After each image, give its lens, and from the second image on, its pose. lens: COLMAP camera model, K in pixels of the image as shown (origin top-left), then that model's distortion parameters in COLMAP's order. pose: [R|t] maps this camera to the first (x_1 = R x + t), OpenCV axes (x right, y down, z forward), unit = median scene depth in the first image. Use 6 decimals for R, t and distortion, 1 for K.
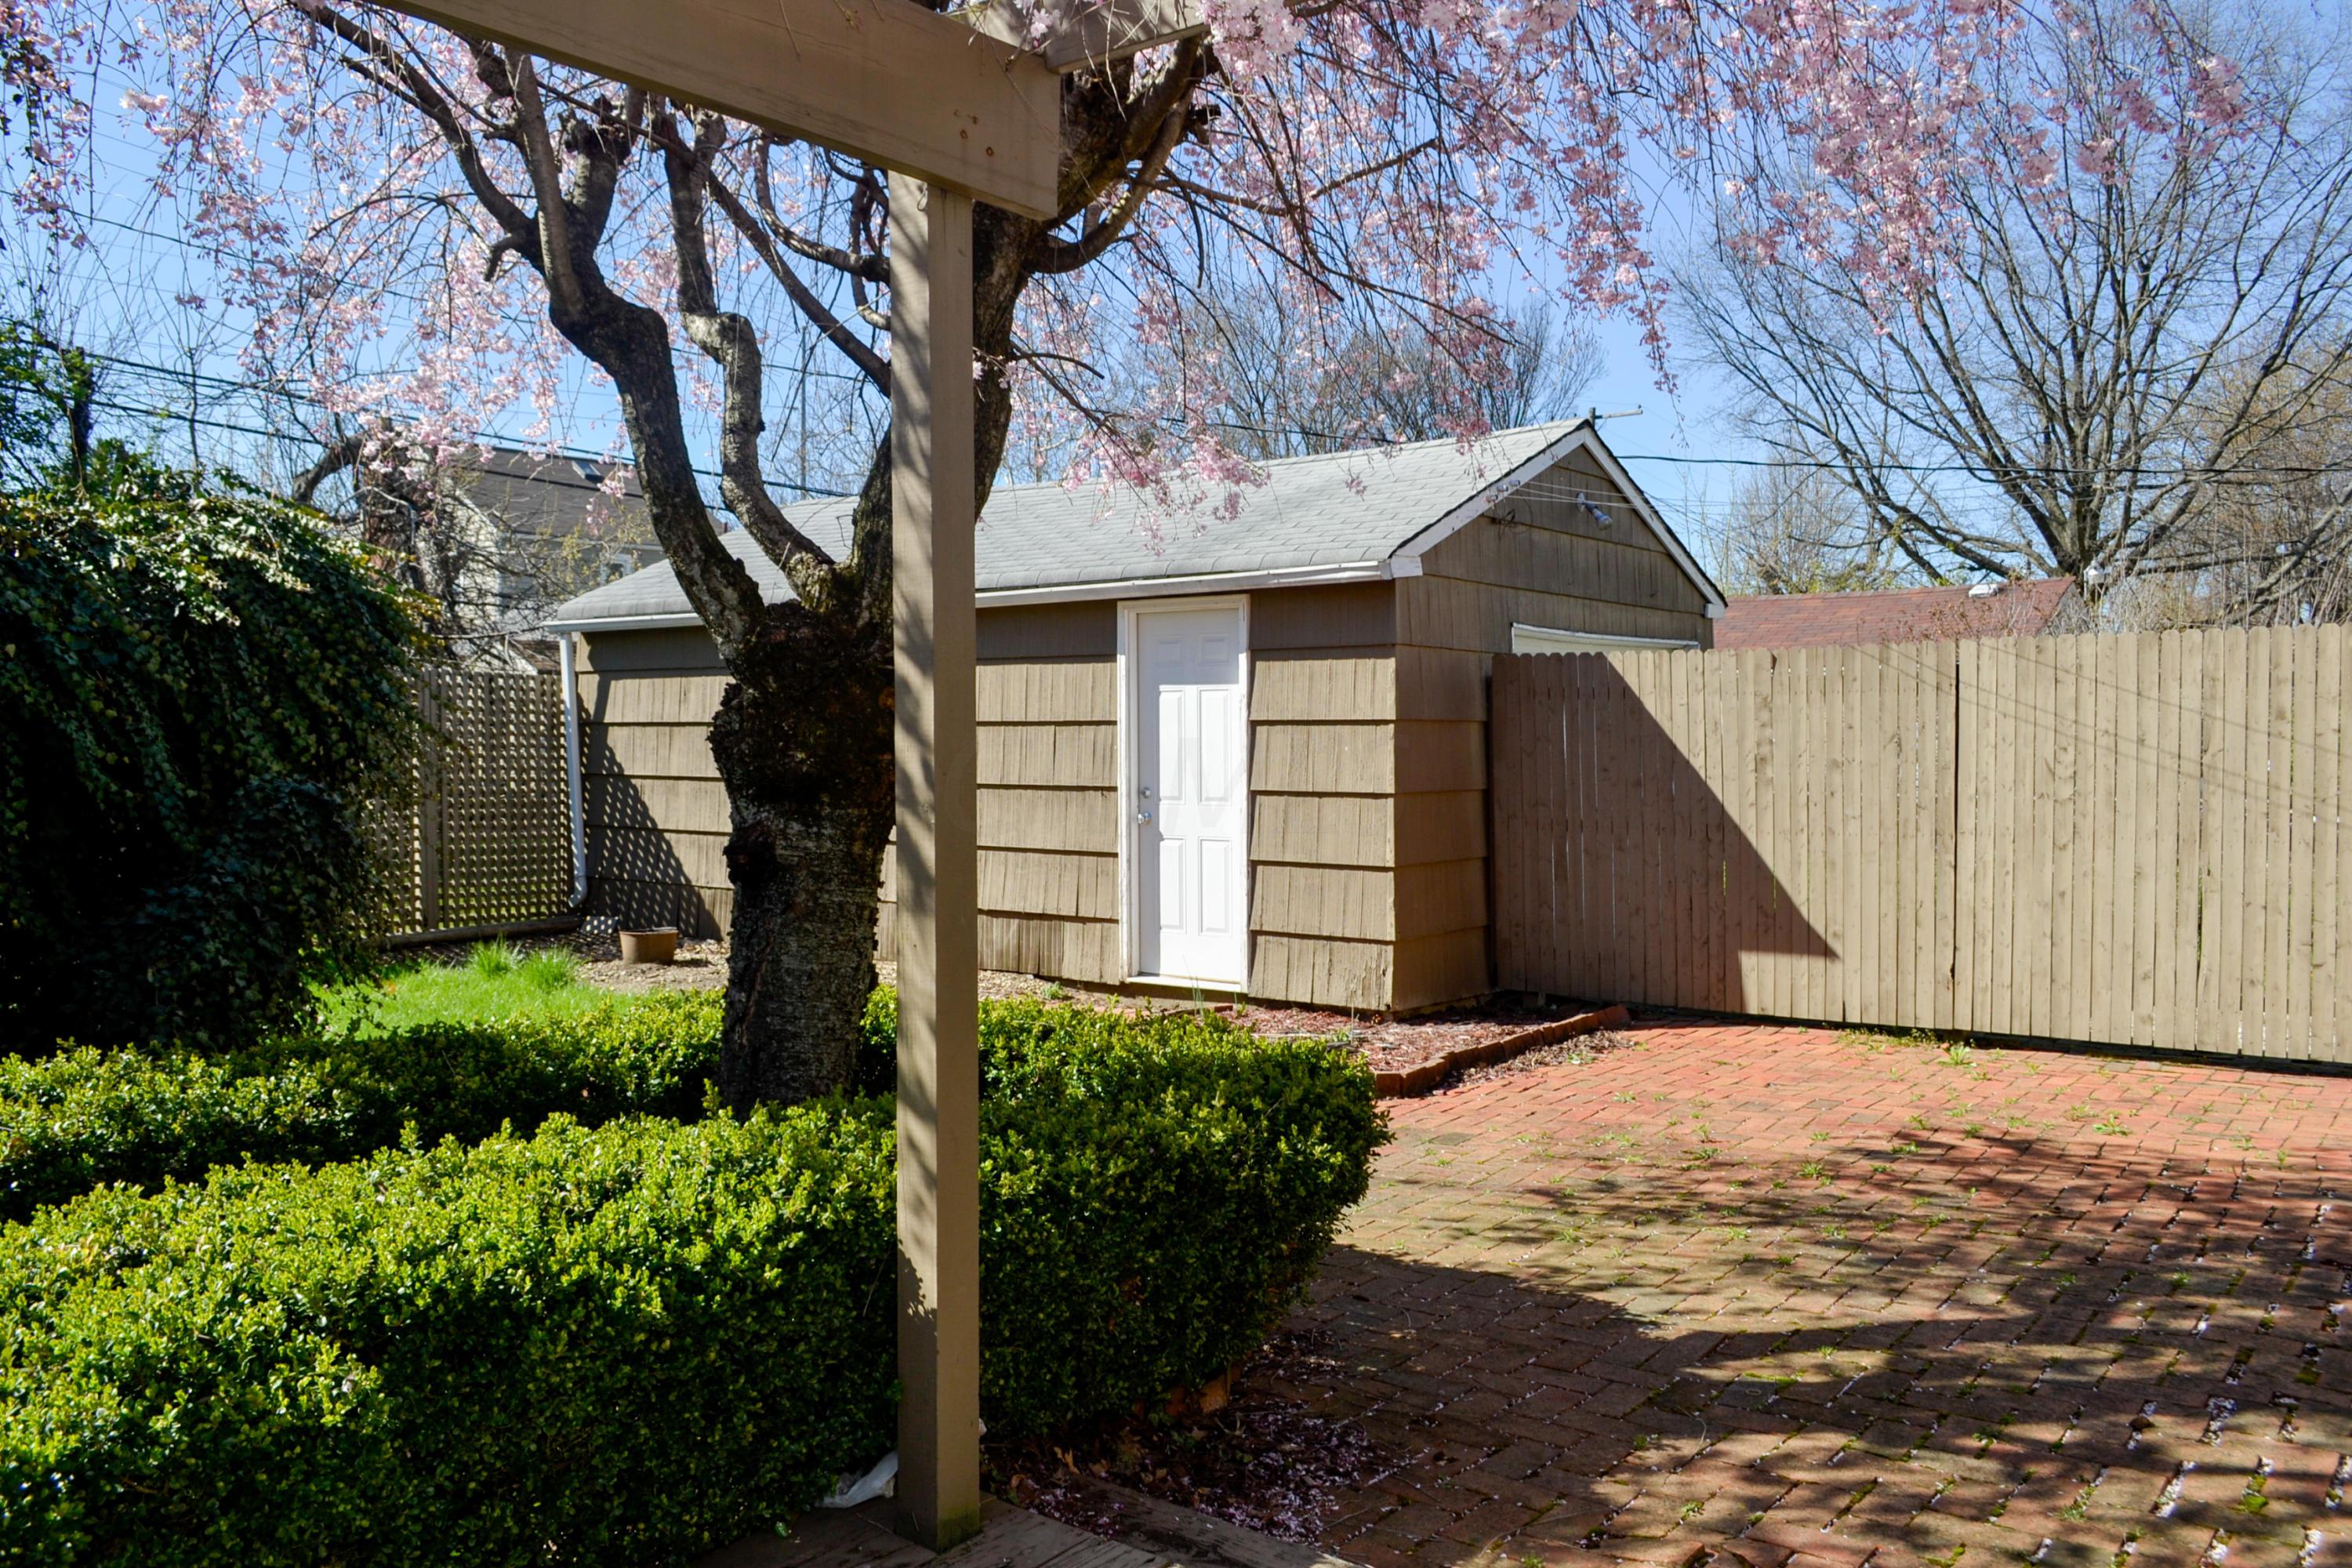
lens RADIAL K [[1865.9, 0, 1182.5], [0, 1865.9, 772.9], [0, 0, 1]] dist [-0.007762, -0.001585]
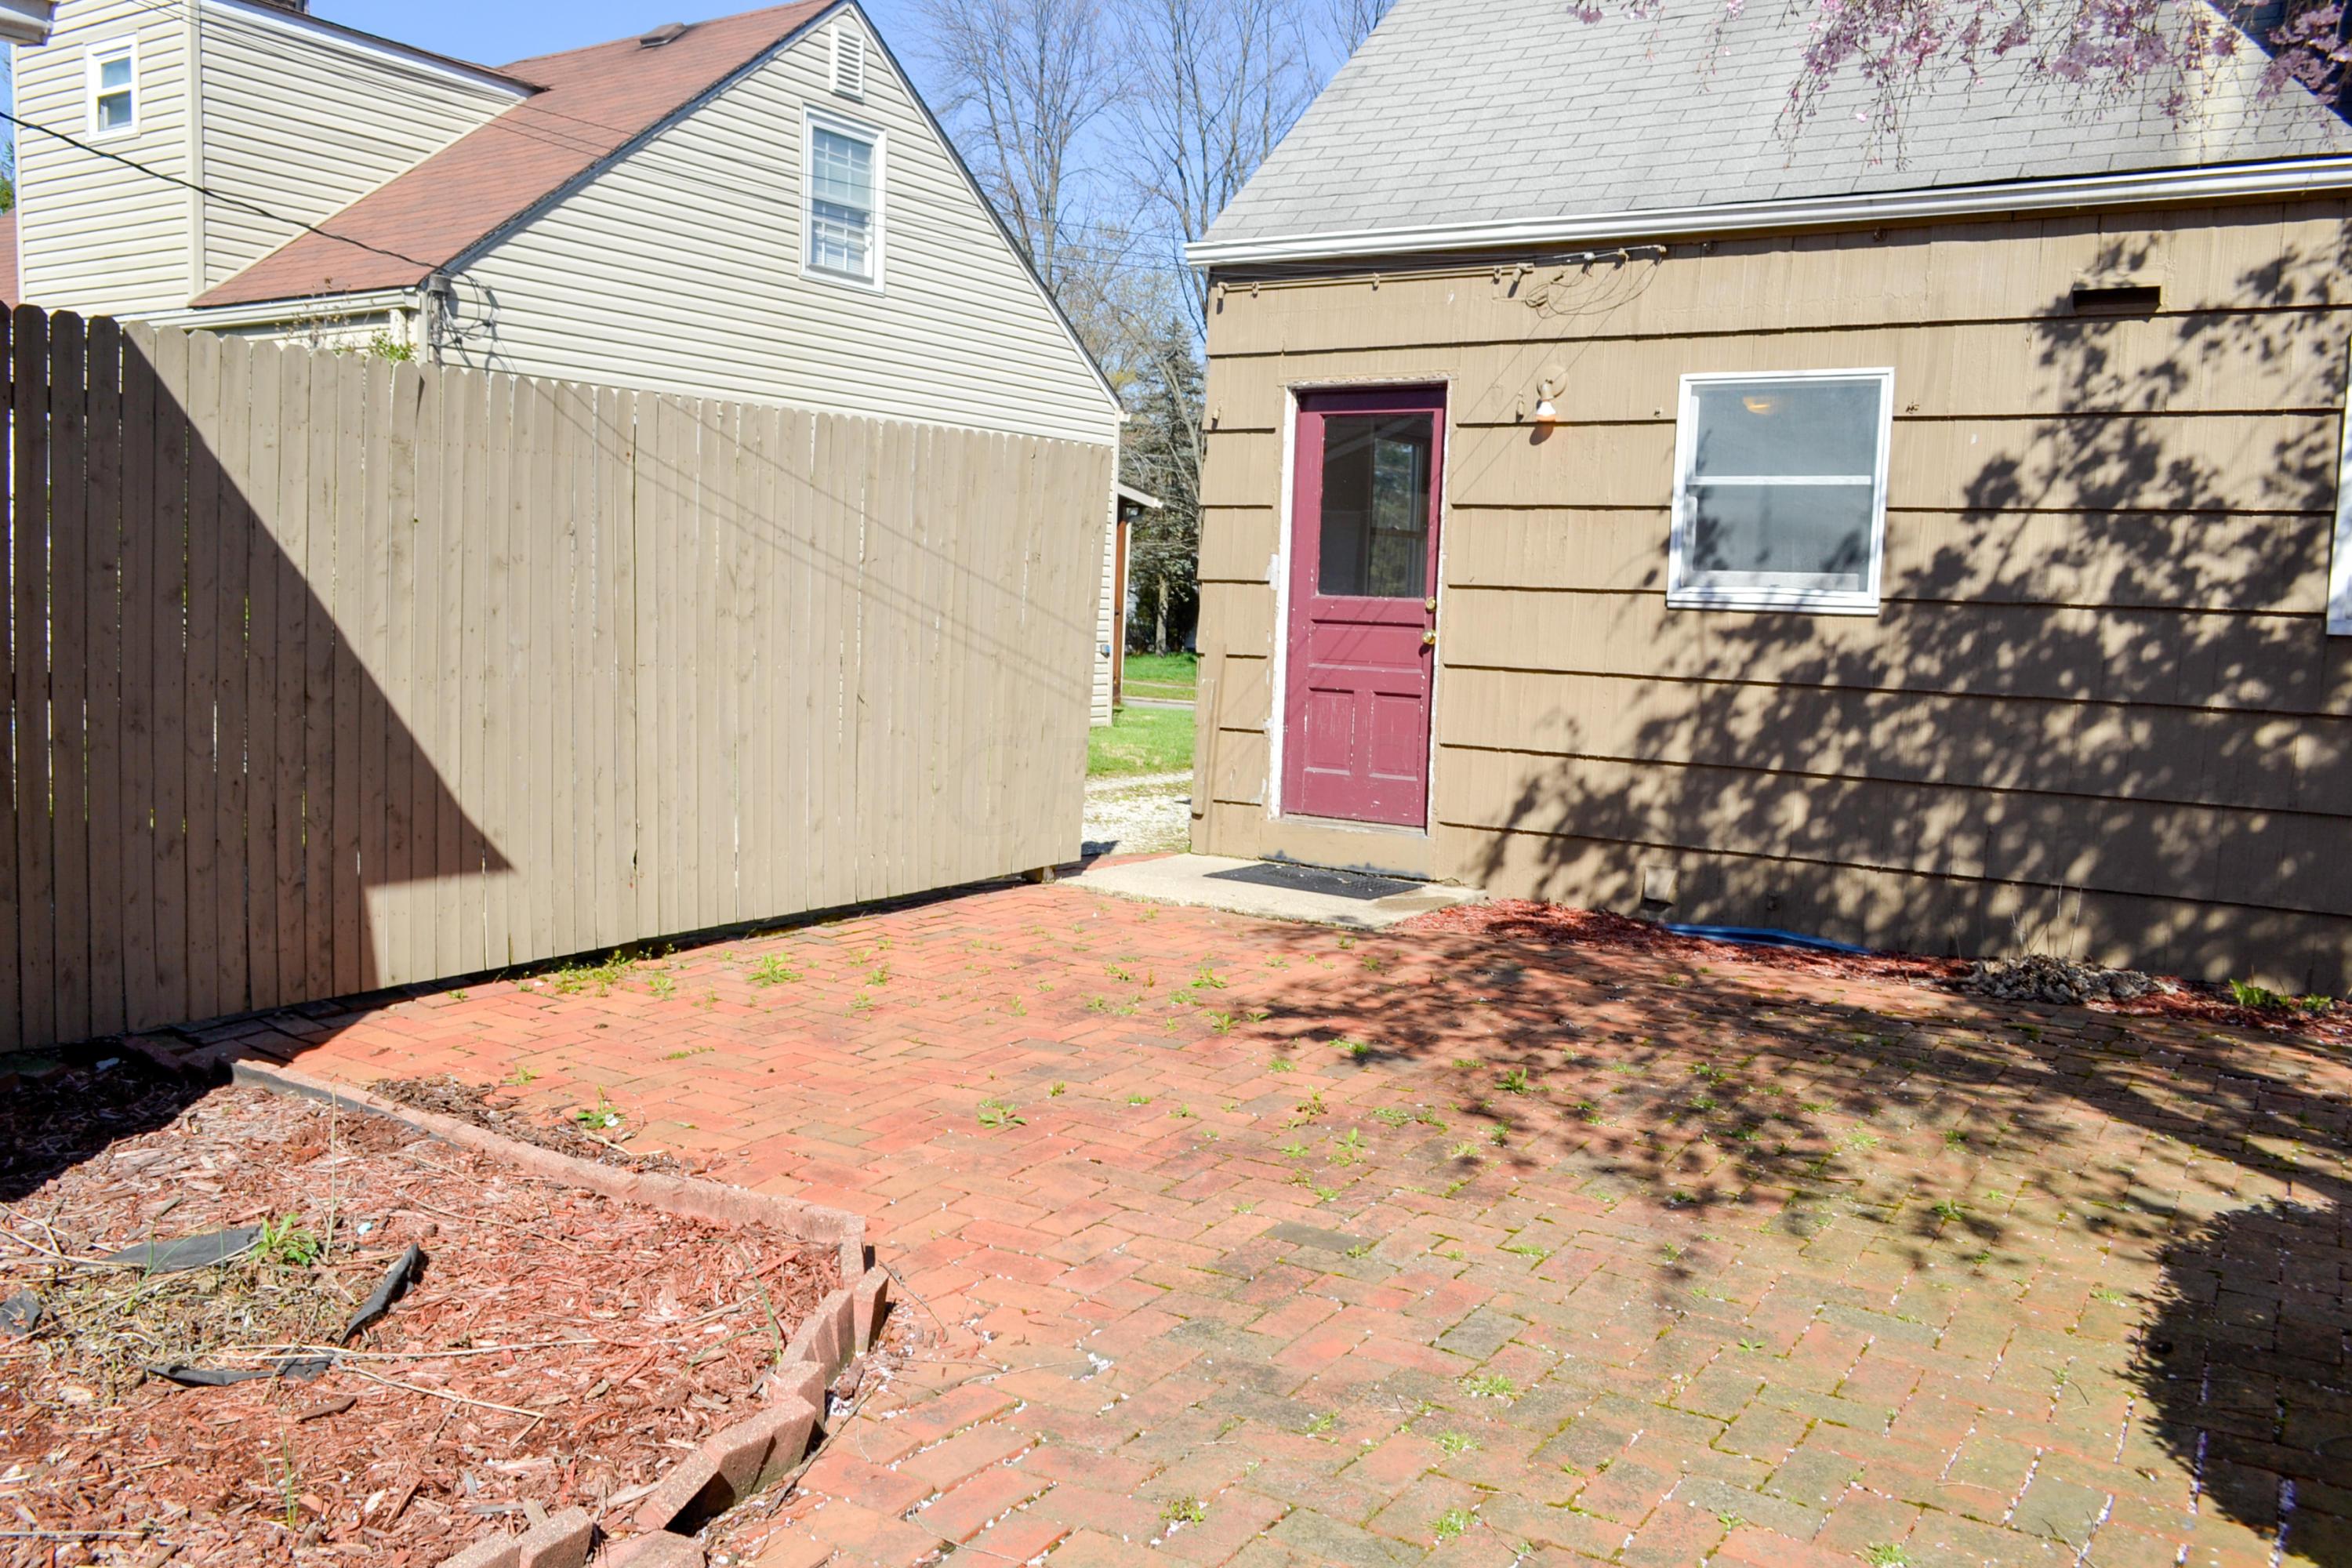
lens RADIAL K [[1865.9, 0, 1182.5], [0, 1865.9, 772.9], [0, 0, 1]] dist [-0.007762, -0.001585]
pose [[-0.081097, -0.089385, 0.992690, -0.312493], [-0.009670, 0.995994, 0.088893, 0.007793], [-0.996659, -0.002390, -0.081637, 0.863436]]
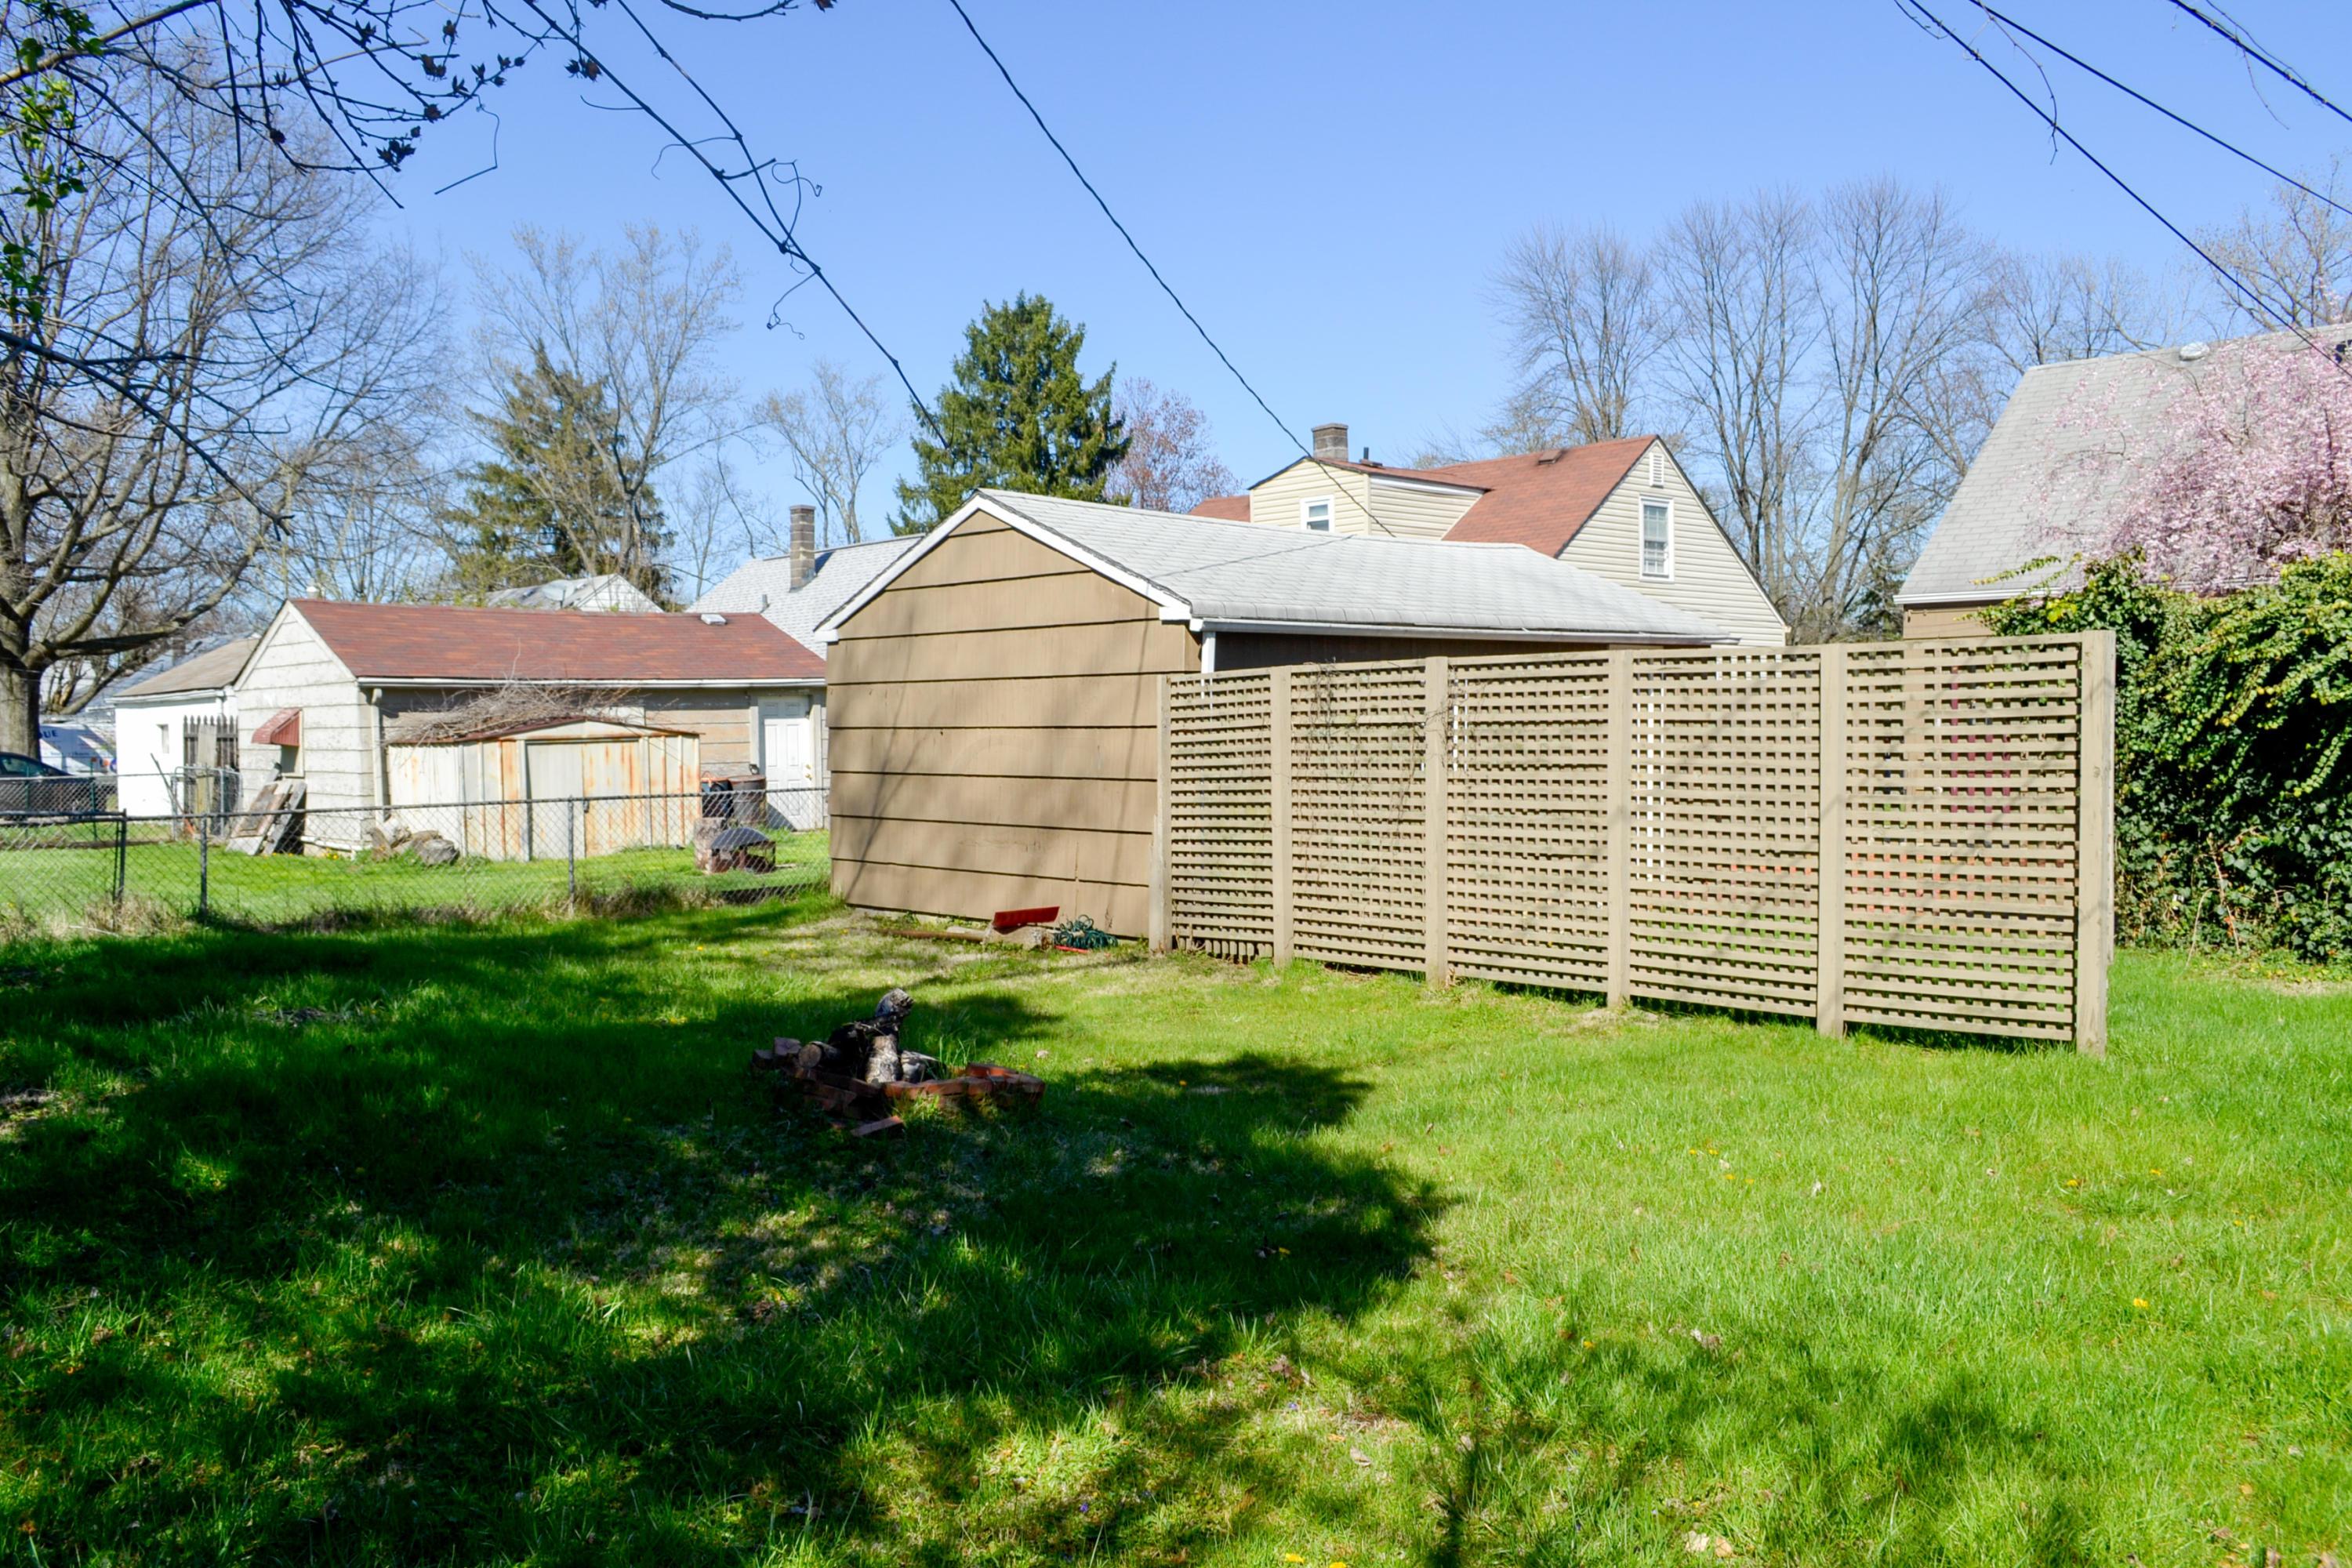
lens RADIAL K [[1851.6, 0, 1188.6], [0, 1851.6, 784.1], [0, 0, 1]] dist [-0.004218, 0.002838]
pose [[0.158385, -0.030444, 0.986908, -1.989625], [0.037133, 0.999001, 0.024857, -0.033163], [-0.986679, 0.032710, 0.159357, 1.353075]]
